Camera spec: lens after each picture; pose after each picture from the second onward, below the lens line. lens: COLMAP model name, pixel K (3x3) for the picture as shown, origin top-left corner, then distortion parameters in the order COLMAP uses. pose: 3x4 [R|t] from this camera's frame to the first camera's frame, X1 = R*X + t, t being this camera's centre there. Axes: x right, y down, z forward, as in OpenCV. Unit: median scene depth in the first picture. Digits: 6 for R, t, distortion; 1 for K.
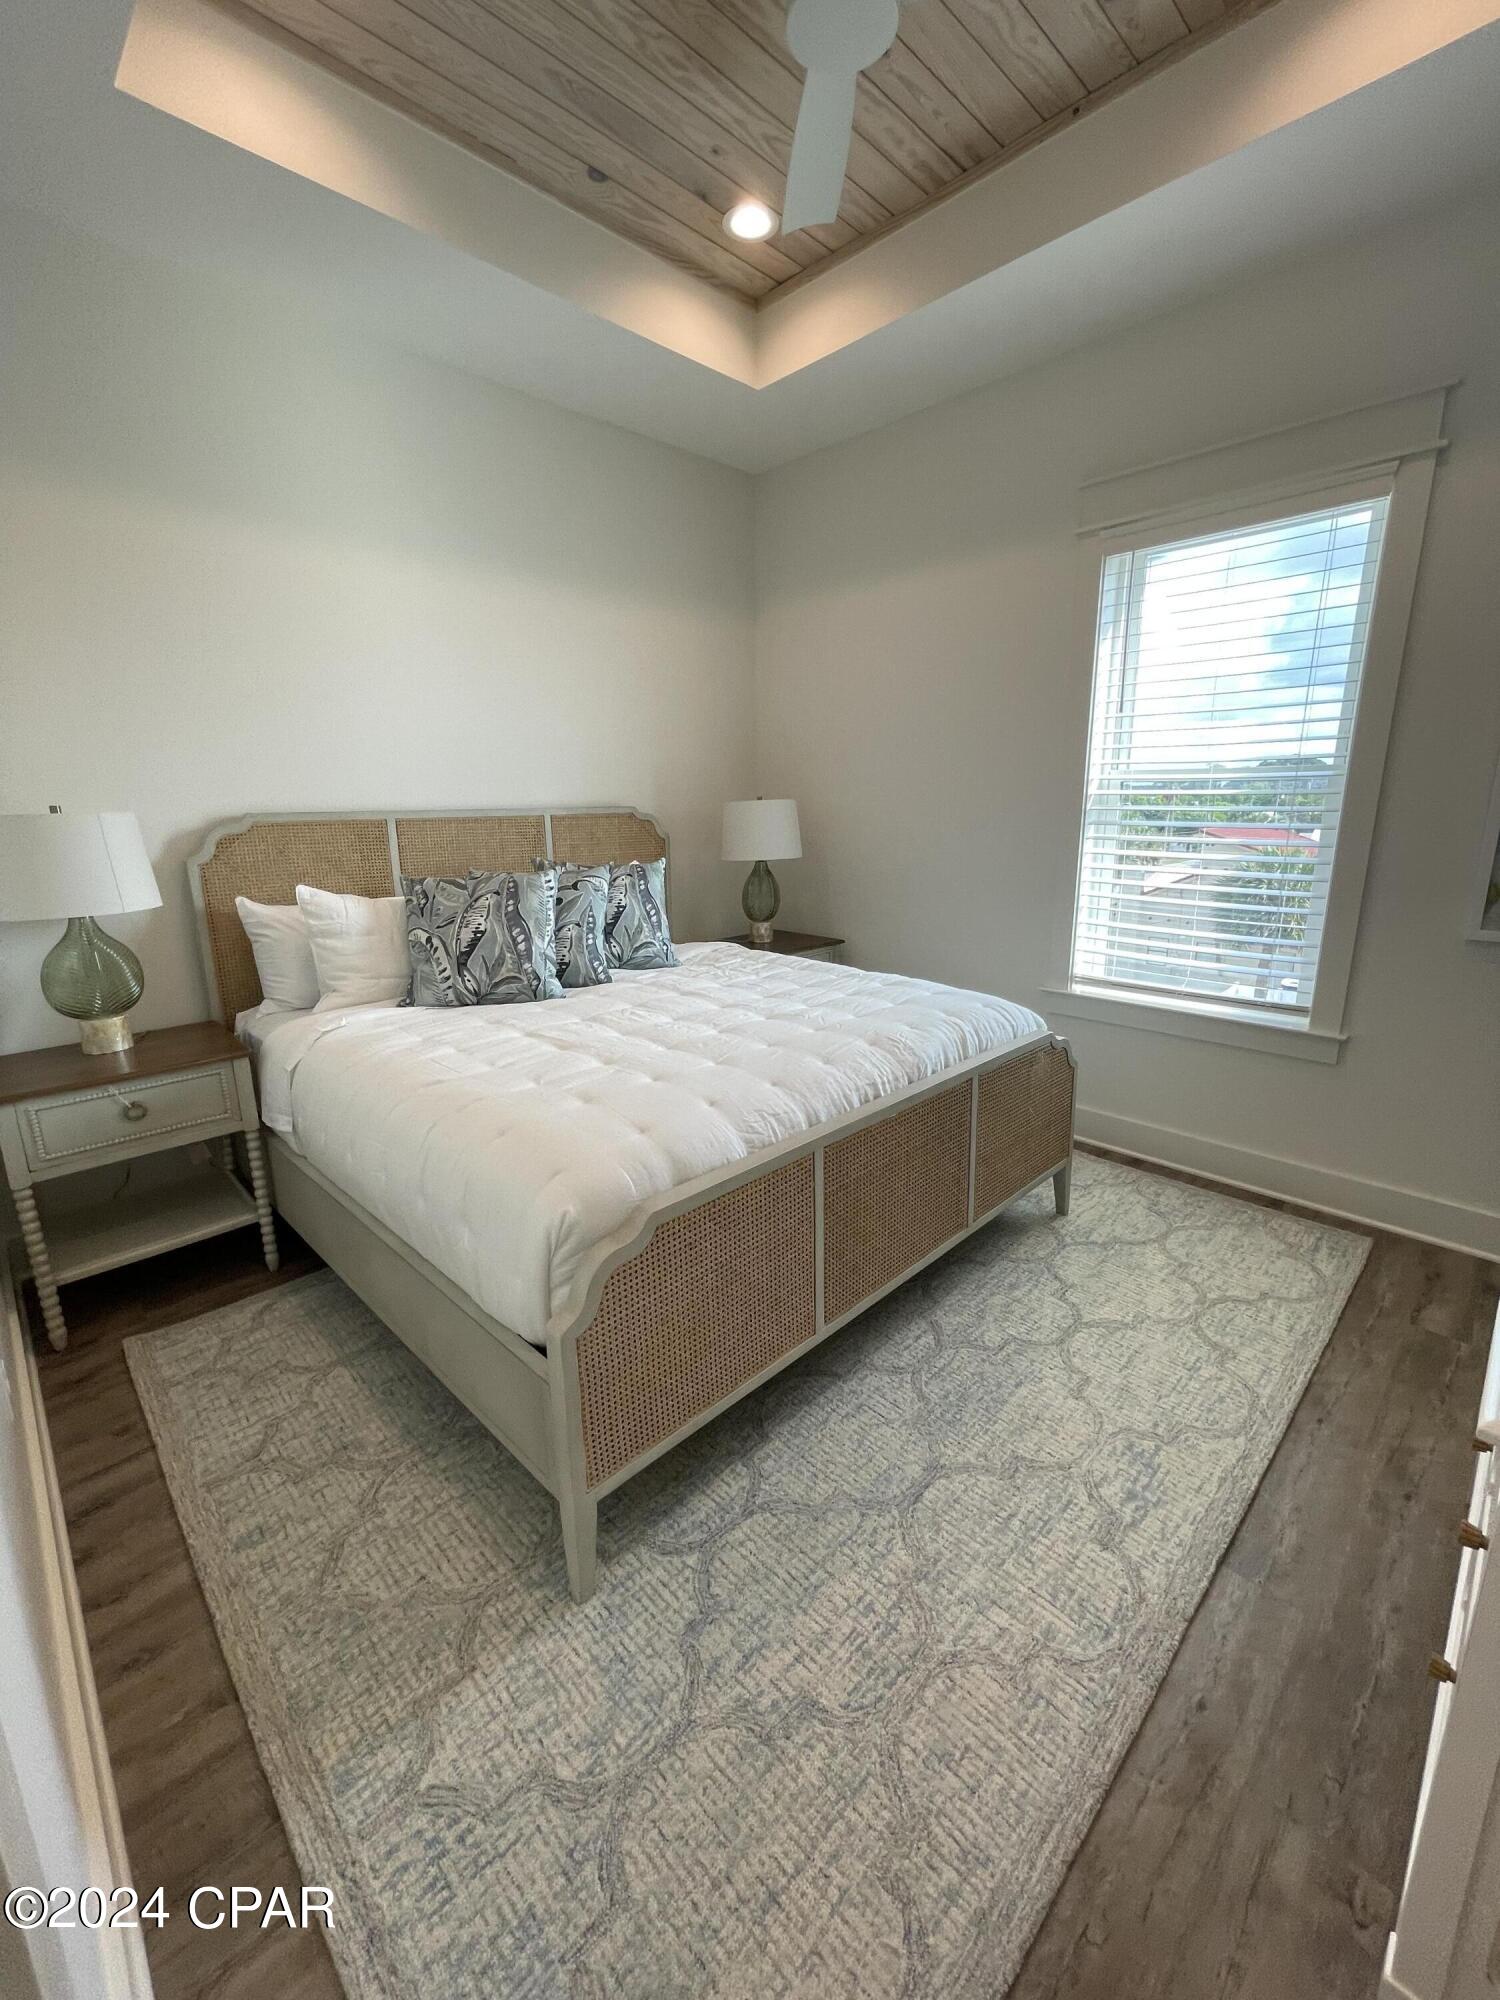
lens RADIAL K [[811.0, 0, 753.8], [0, 811.0, 986.1], [0, 0, 1]] dist [-0.000089, 0.000936]
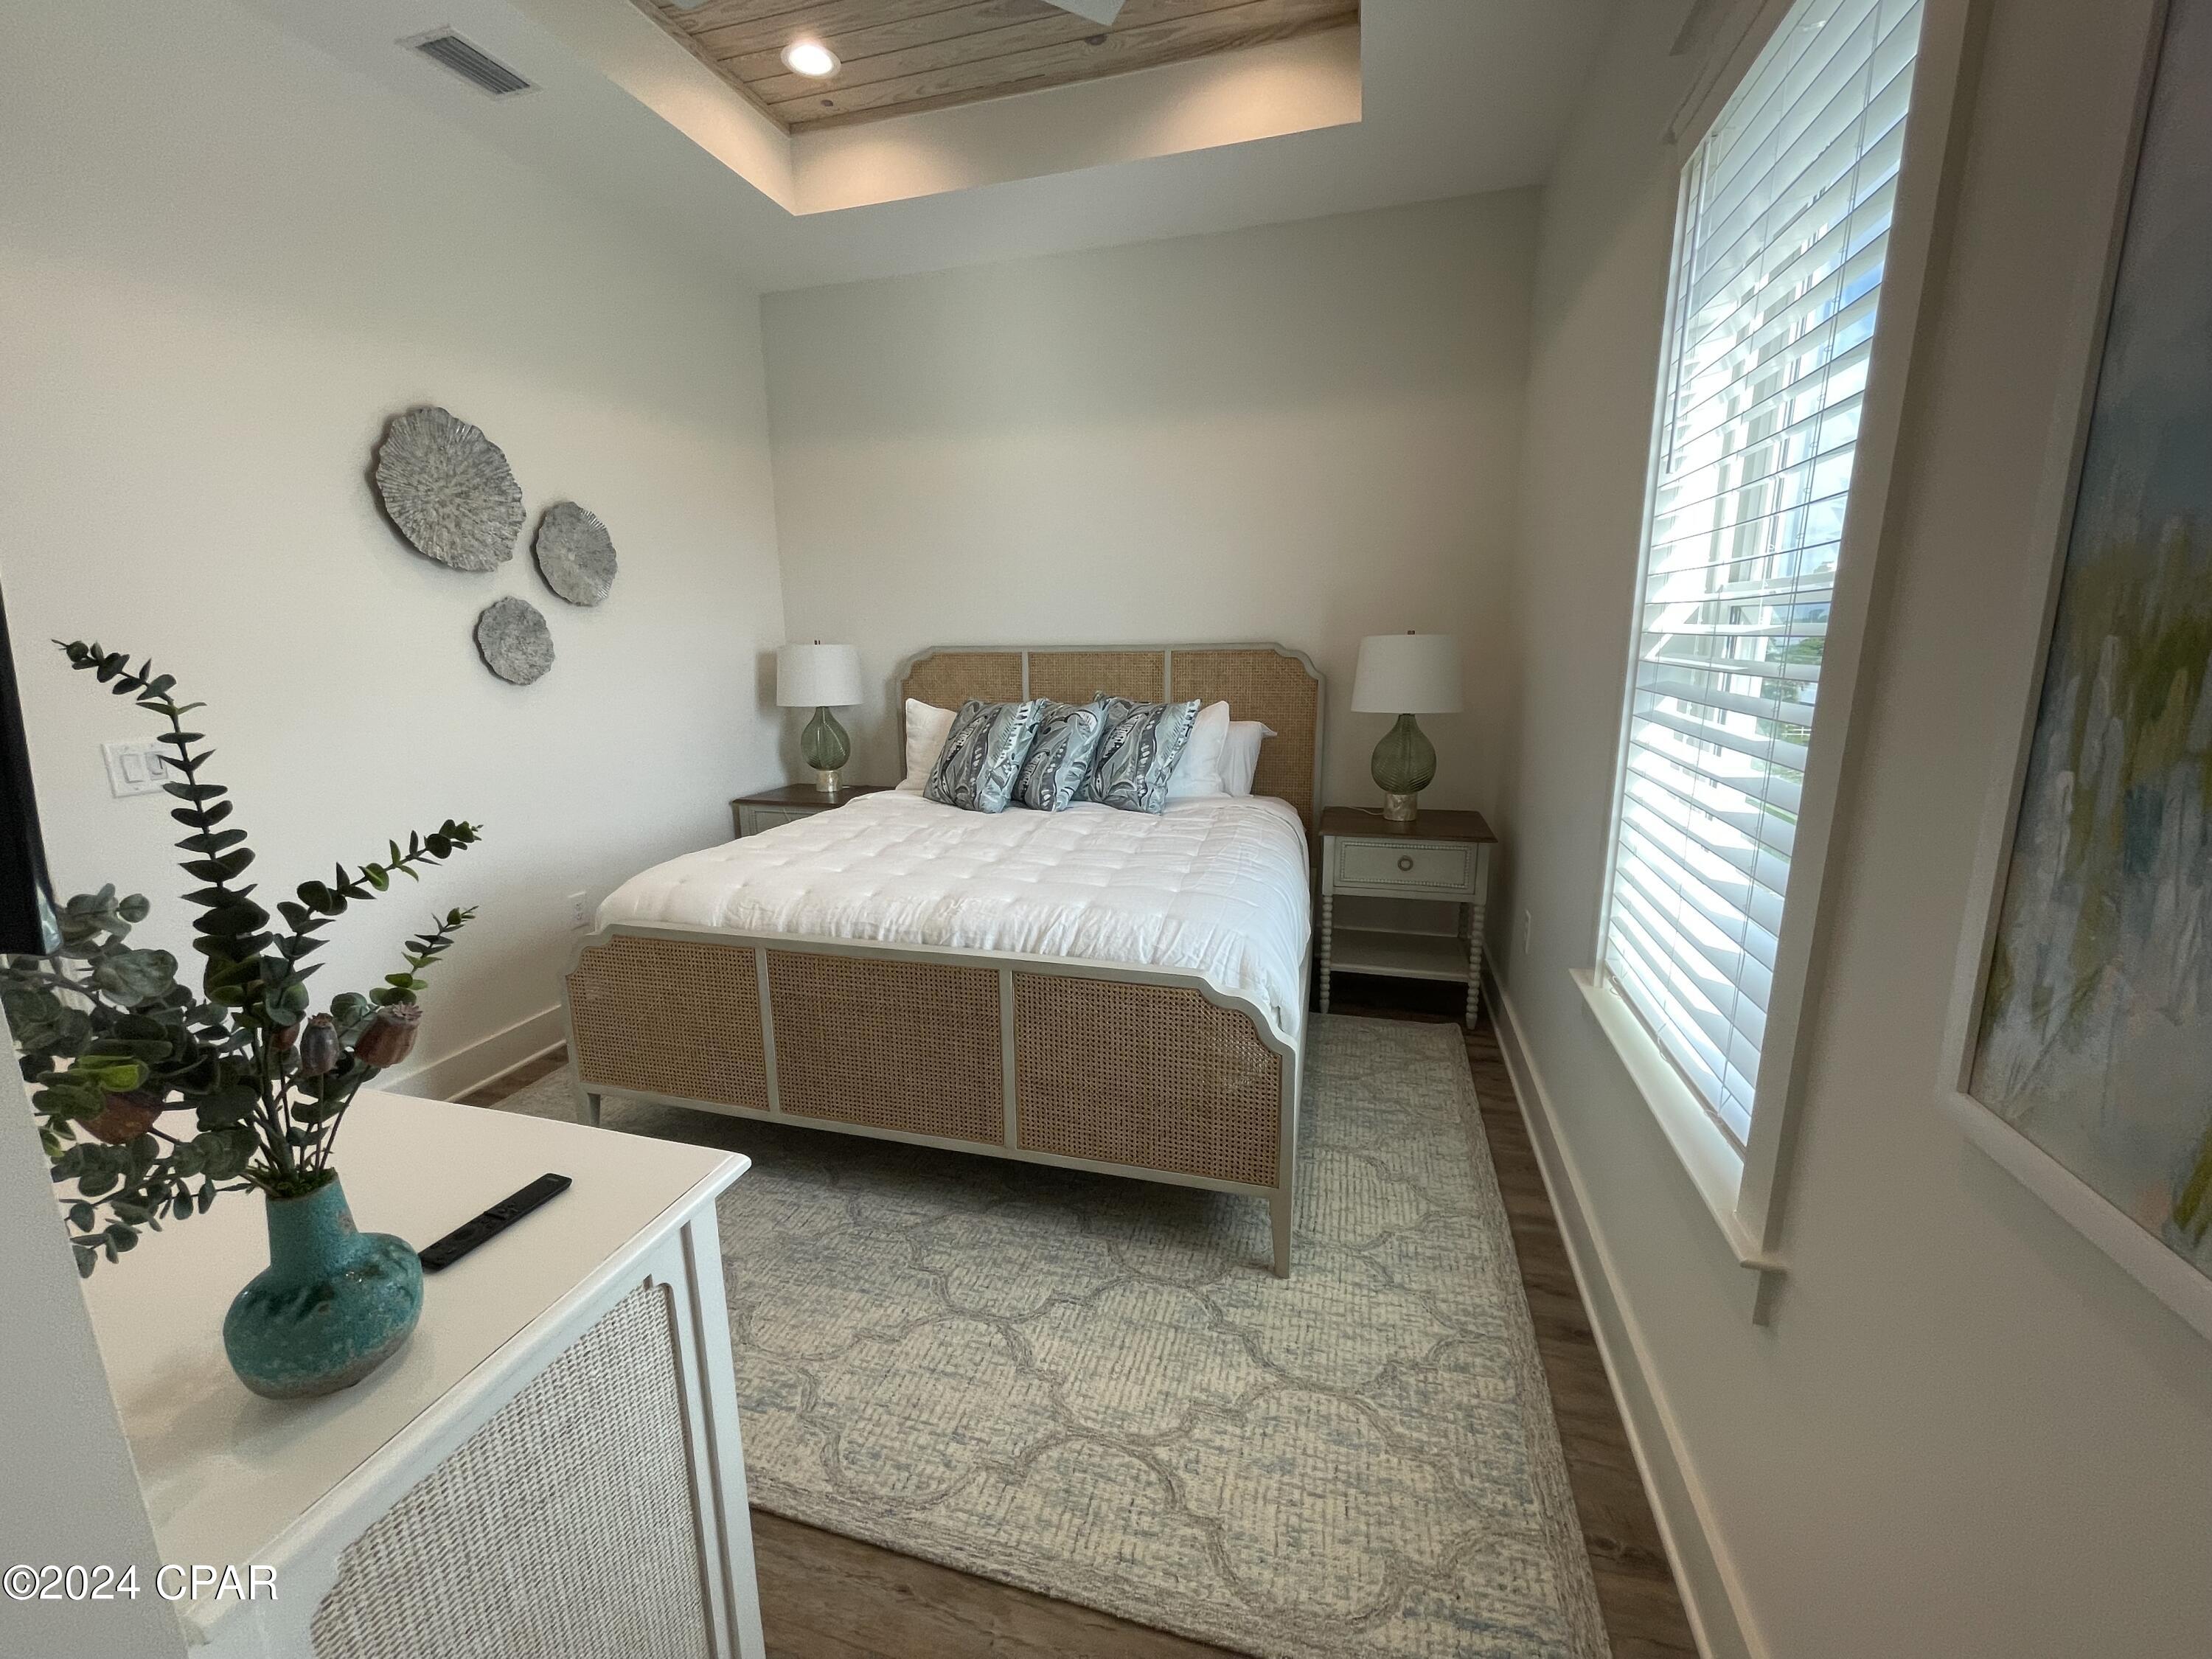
lens RADIAL K [[897.0, 0, 1097.1], [0, 897.0, 826.1], [0, 0, 1]] dist [-0.000089, 0.000936]
pose [[0.487163, 0.185567, -0.853368, 0.908097], [-0.188475, 0.976476, 0.104742, -0.126895], [0.852731, 0.109812, 0.510678, 0.490105]]
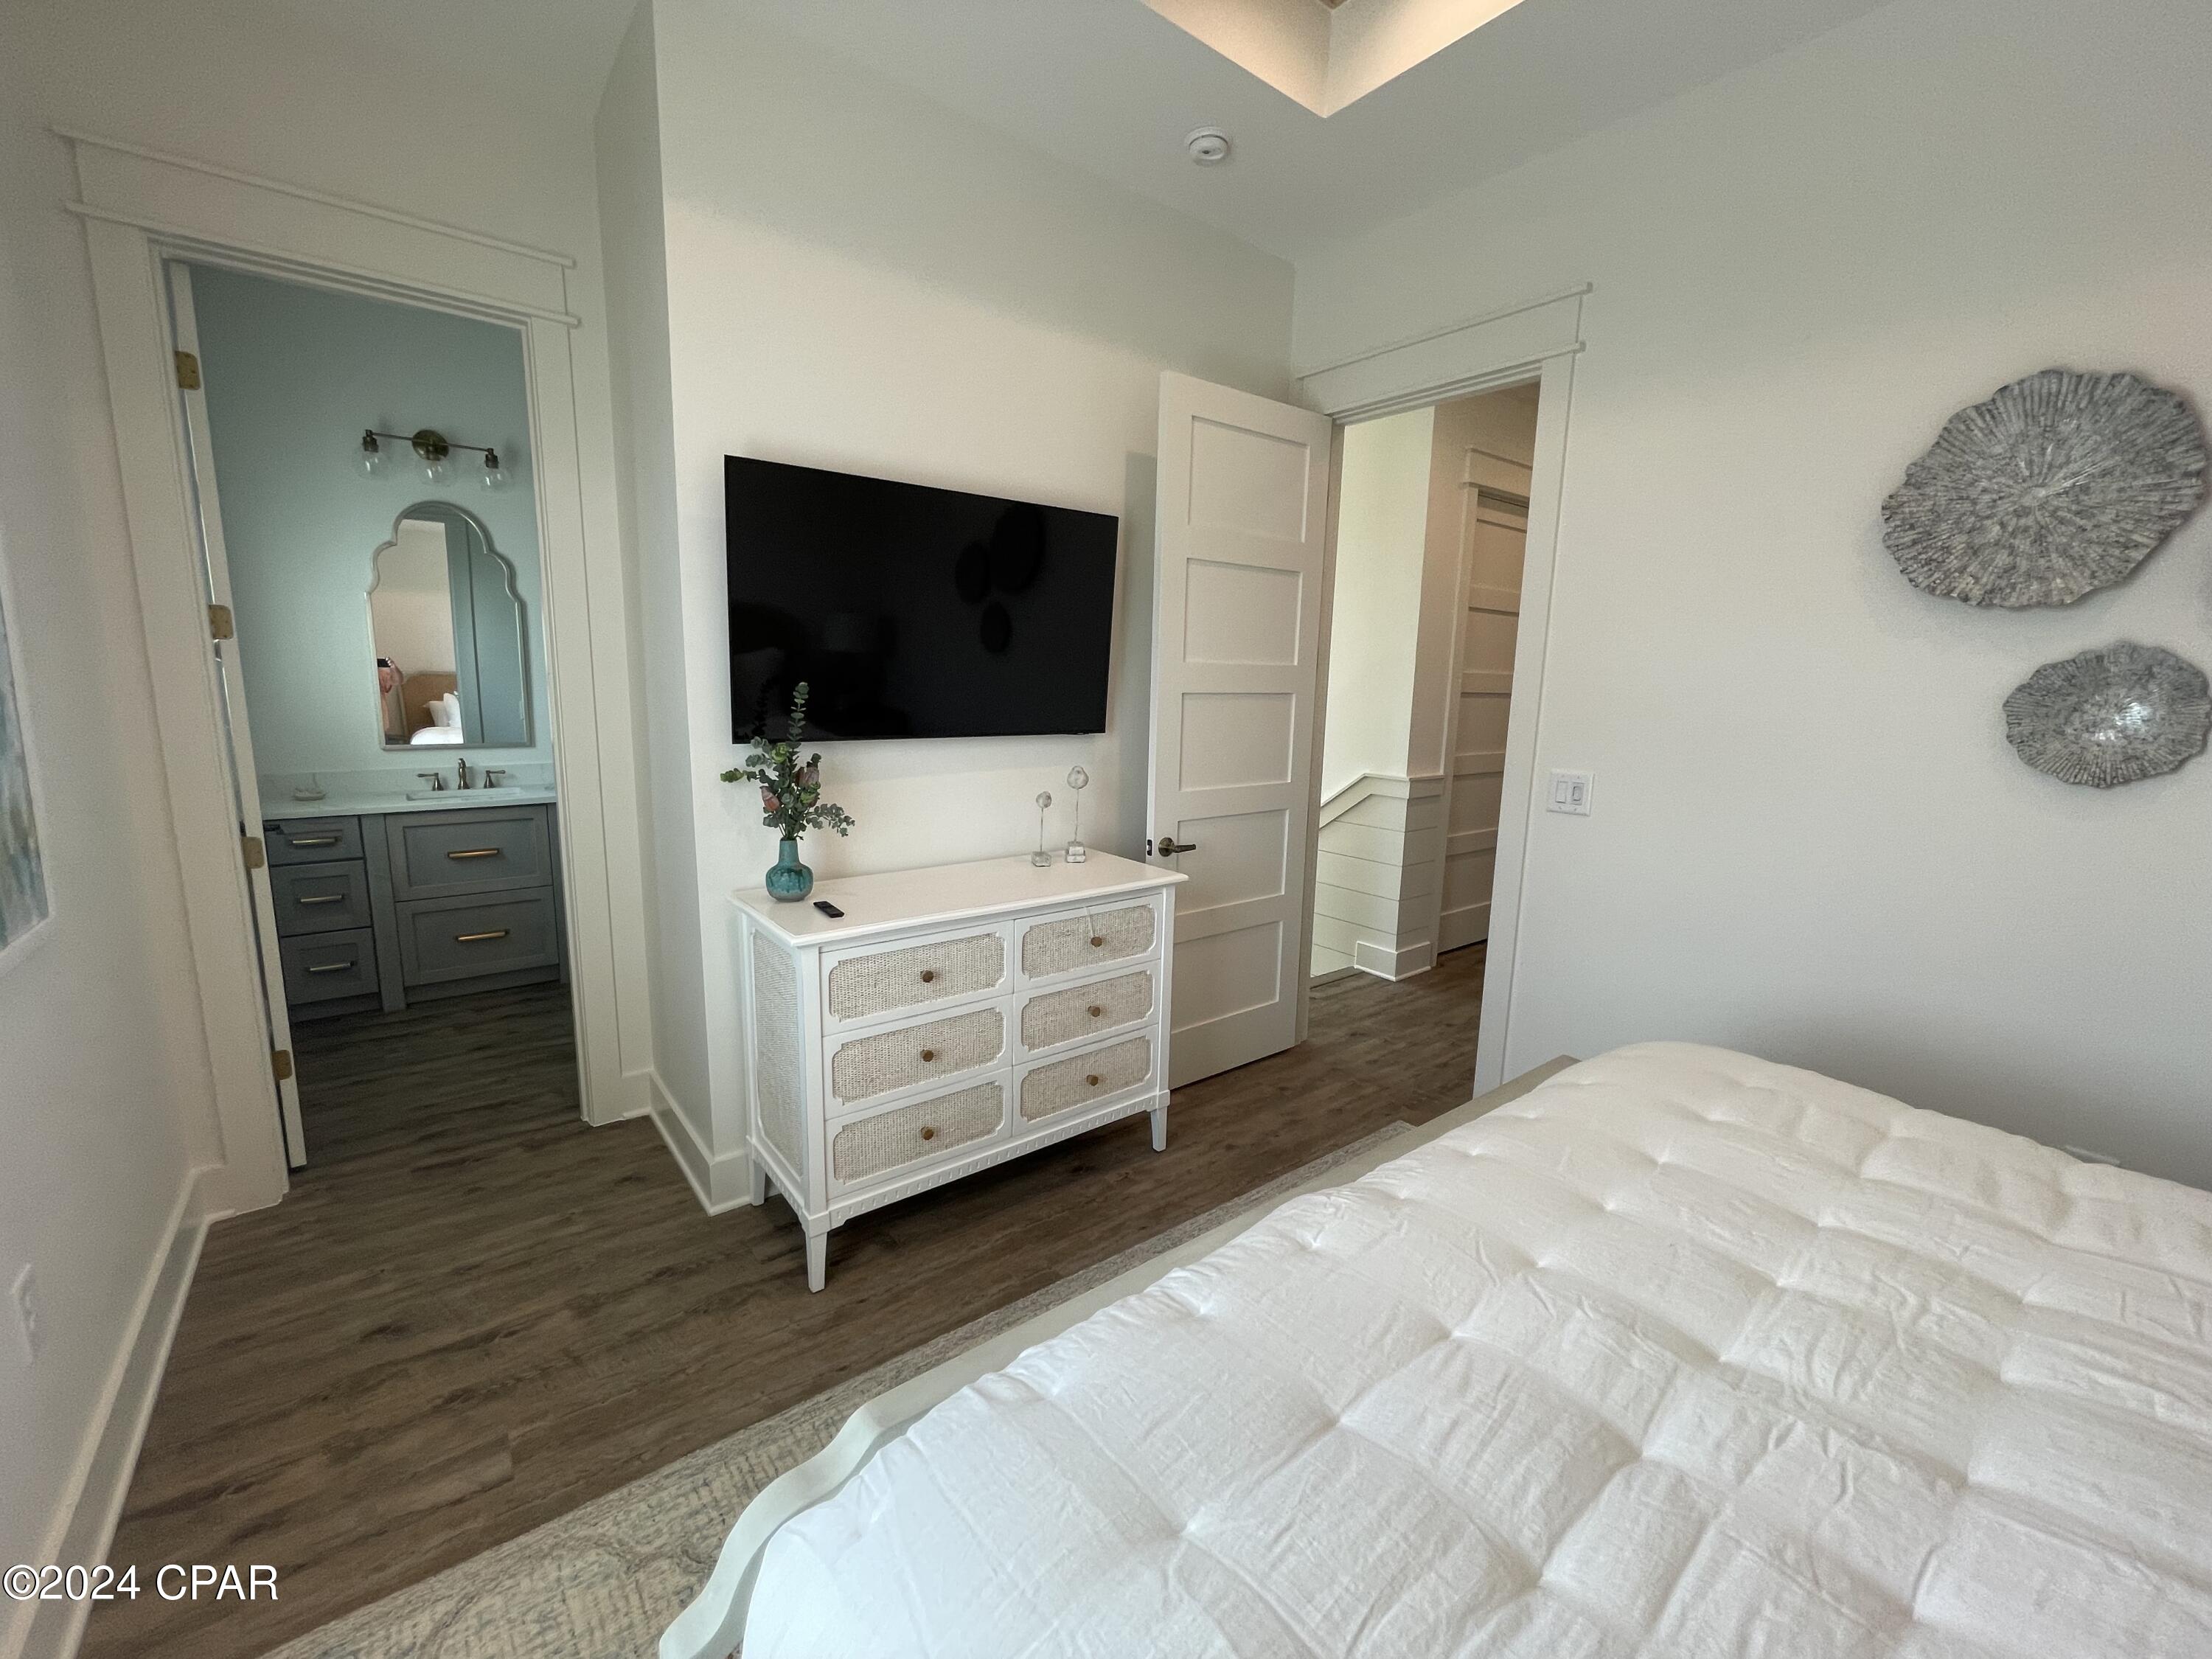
lens RADIAL K [[897.0, 0, 1099.8], [0, 897.0, 833.5], [0, 0, 1]] dist [-0.000089, 0.000936]
pose [[-0.992921, -0.031824, 0.114431, 0.241025], [0.015098, 0.921802, 0.387368, -0.288815], [-0.117810, 0.386354, -0.914796, 1.156133]]
